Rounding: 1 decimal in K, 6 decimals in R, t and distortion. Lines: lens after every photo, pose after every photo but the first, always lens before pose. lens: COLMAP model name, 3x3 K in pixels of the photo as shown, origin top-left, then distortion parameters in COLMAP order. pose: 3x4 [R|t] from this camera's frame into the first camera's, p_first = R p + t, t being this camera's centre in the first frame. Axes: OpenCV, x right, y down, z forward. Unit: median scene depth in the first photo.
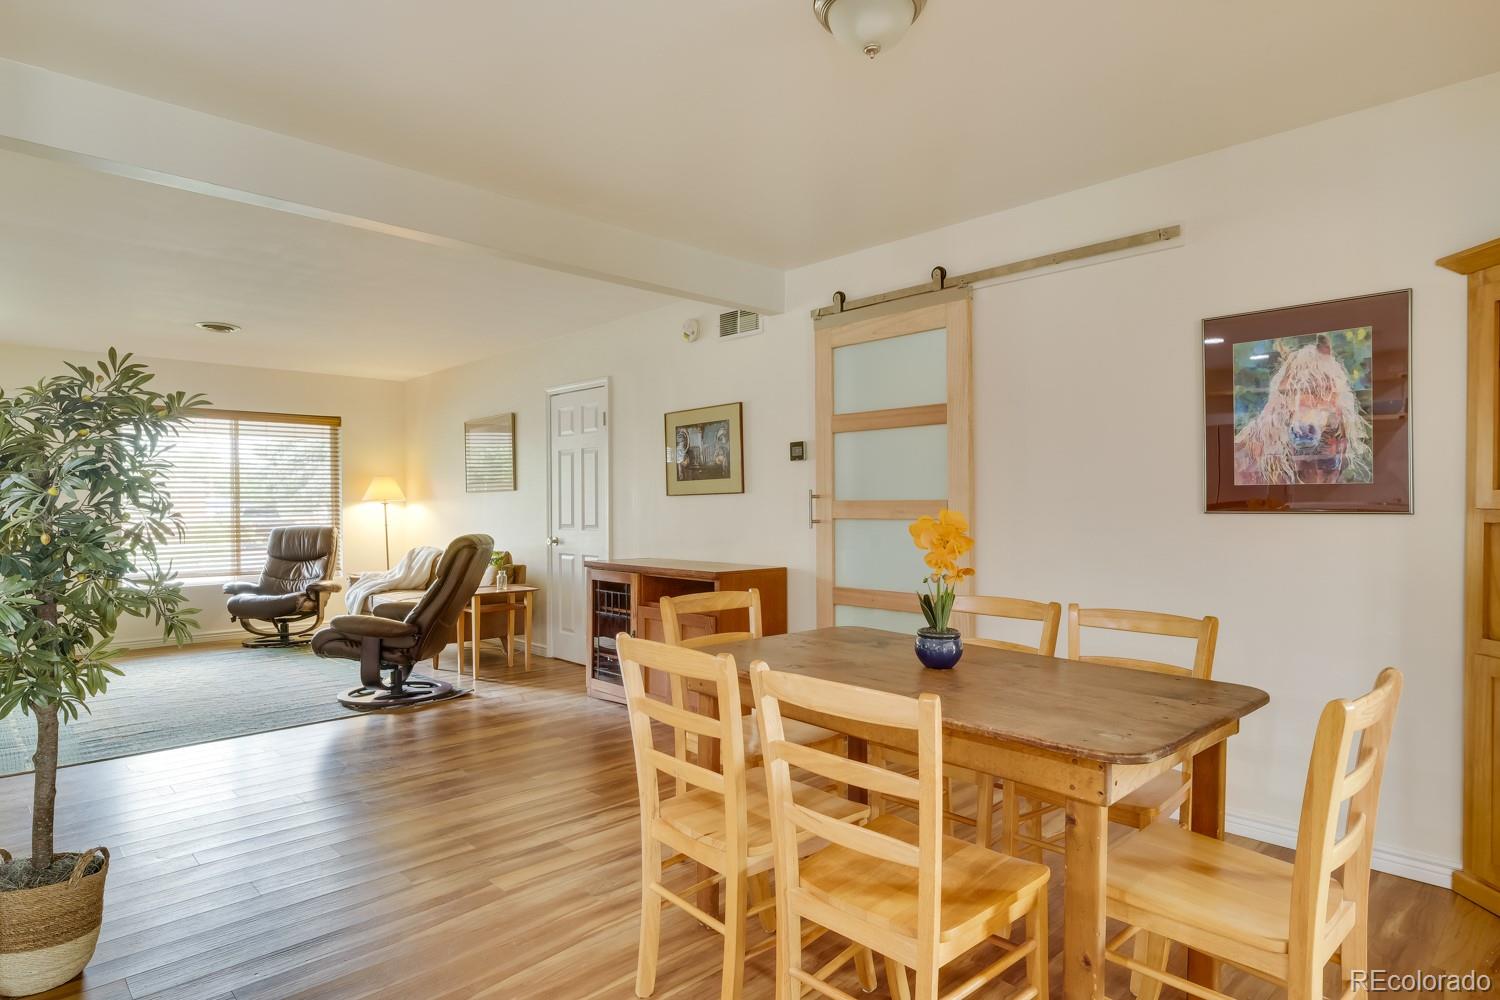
lens RADIAL K [[819.9, 0, 746.6], [0, 819.9, 500.7], [0, 0, 1]] dist [0.001732, -0.002017]
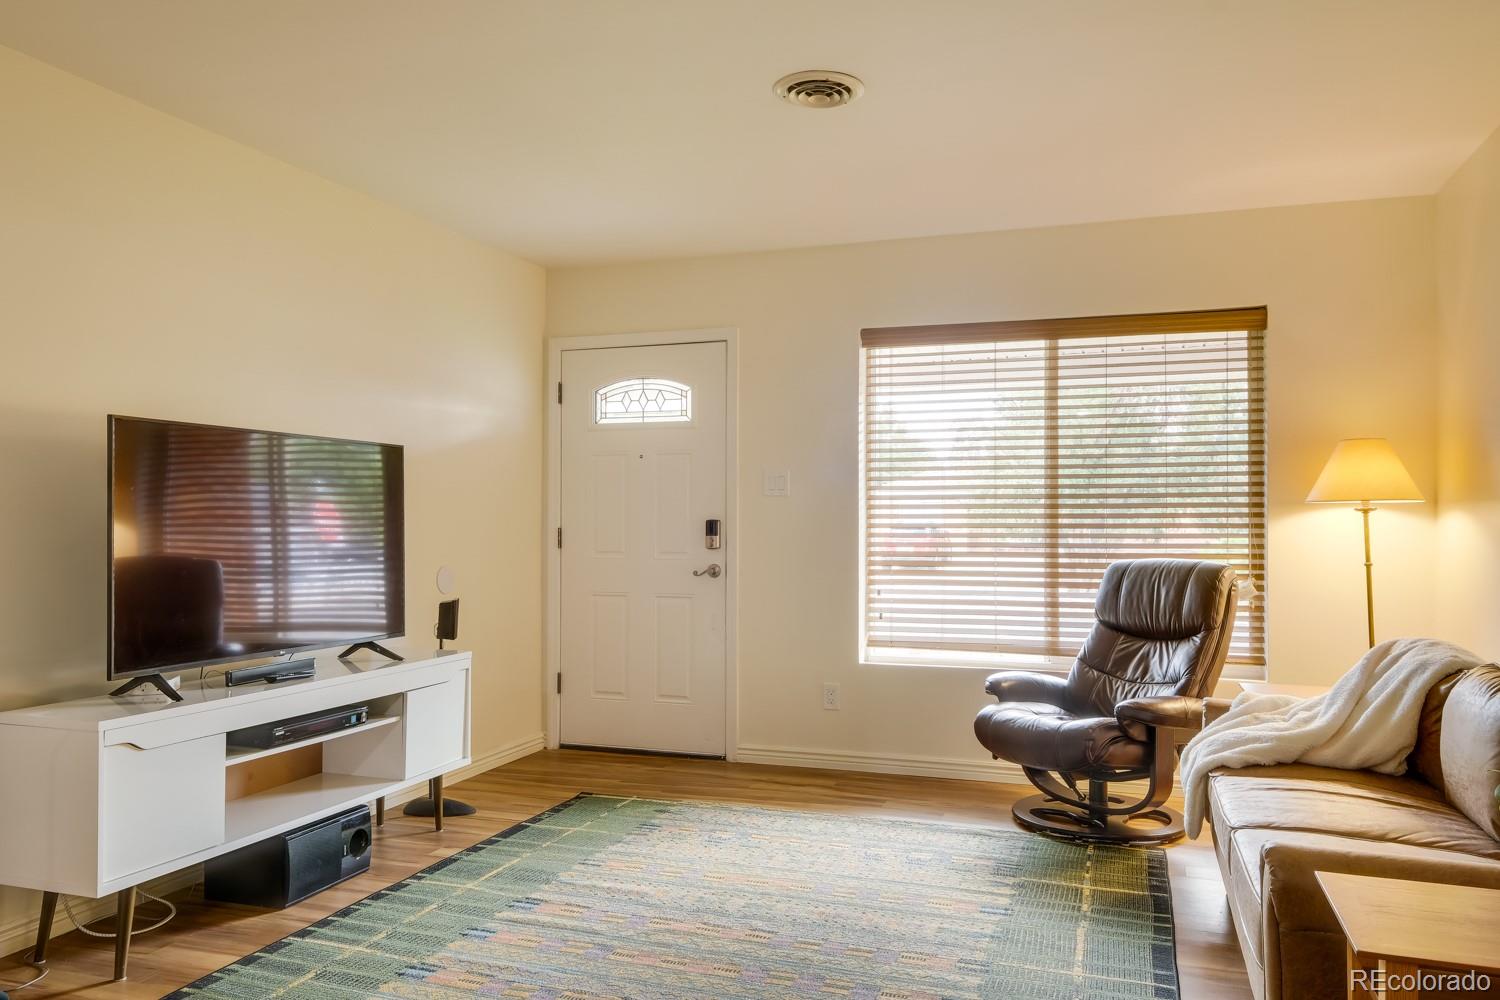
lens RADIAL K [[1098.4, 0, 748.6], [0, 1098.4, 501.1], [0, 0, 1]] dist [0.013517, 0.003955]
pose [[0.453481, -0.002216, -0.891263, -0.118224], [-0.005726, 0.999969, -0.005400, 0.003926], [0.891248, 0.007552, 0.453454, 0.548167]]
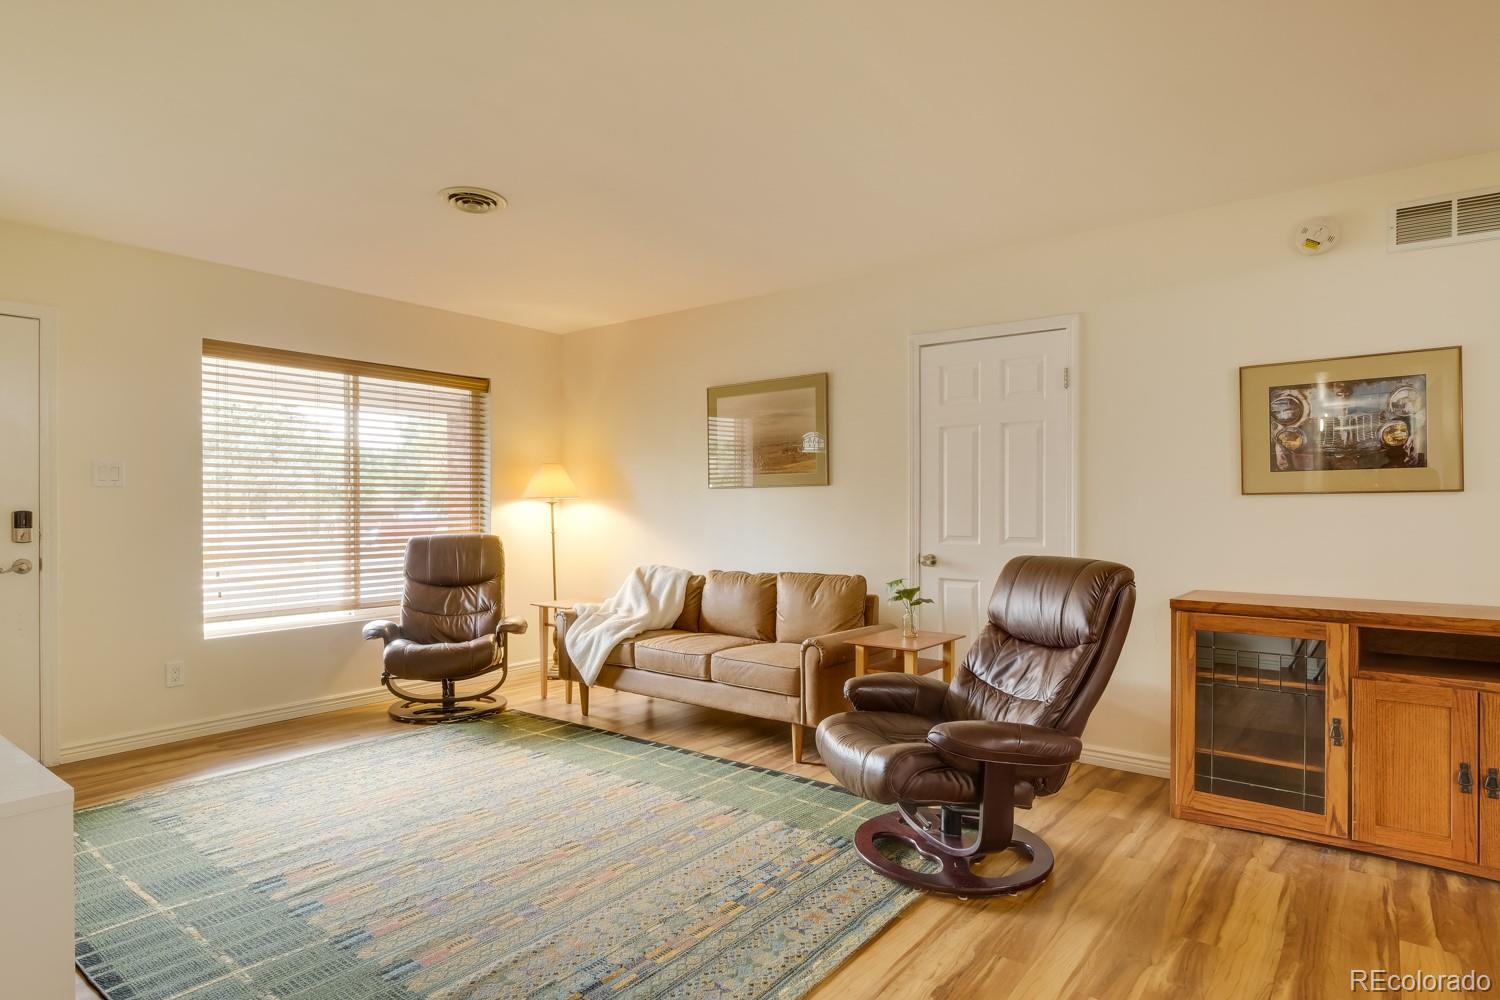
lens RADIAL K [[819.9, 0, 749.9], [0, 819.9, 494.1], [0, 0, 1]] dist [0.001732, -0.002017]
pose [[0.988434, 0.011900, 0.151183, -0.412711], [-0.009759, 0.999841, -0.014897, 0.005144], [-0.151337, 0.013250, 0.988393, 0.299871]]
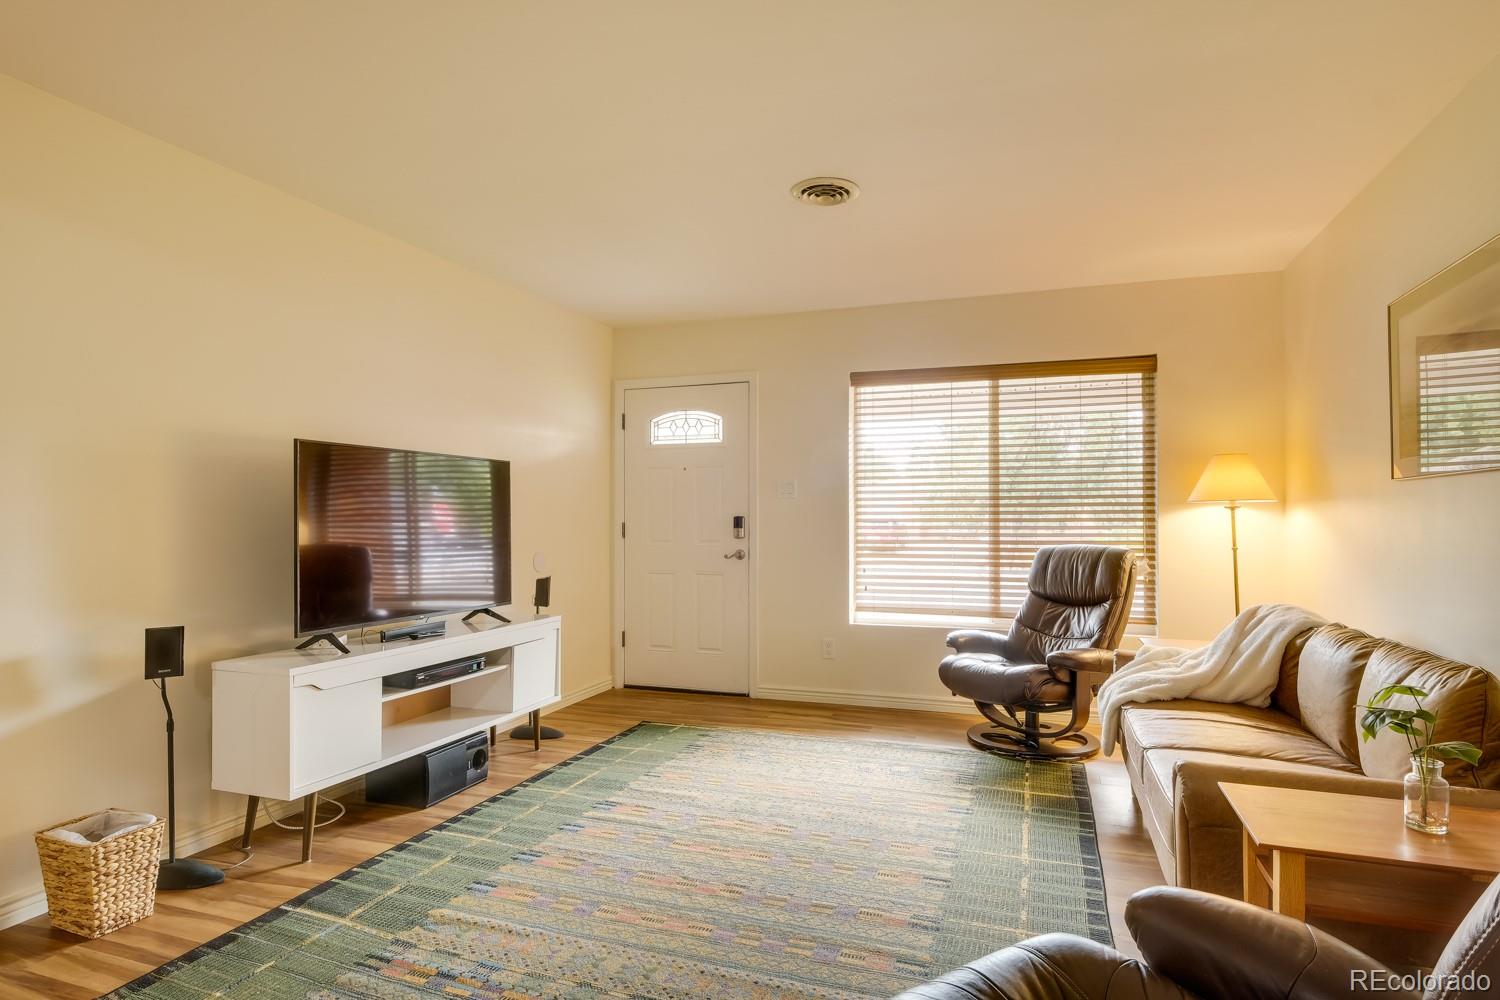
lens RADIAL K [[819.9, 0, 750.3], [0, 819.9, 502.0], [0, 0, 1]] dist [0.001732, -0.002017]
pose [[0.448589, -0.003648, -0.893731, -0.126813], [-0.003118, 0.999979, -0.005647, 0.003956], [0.893733, 0.005320, 0.448569, 0.541879]]
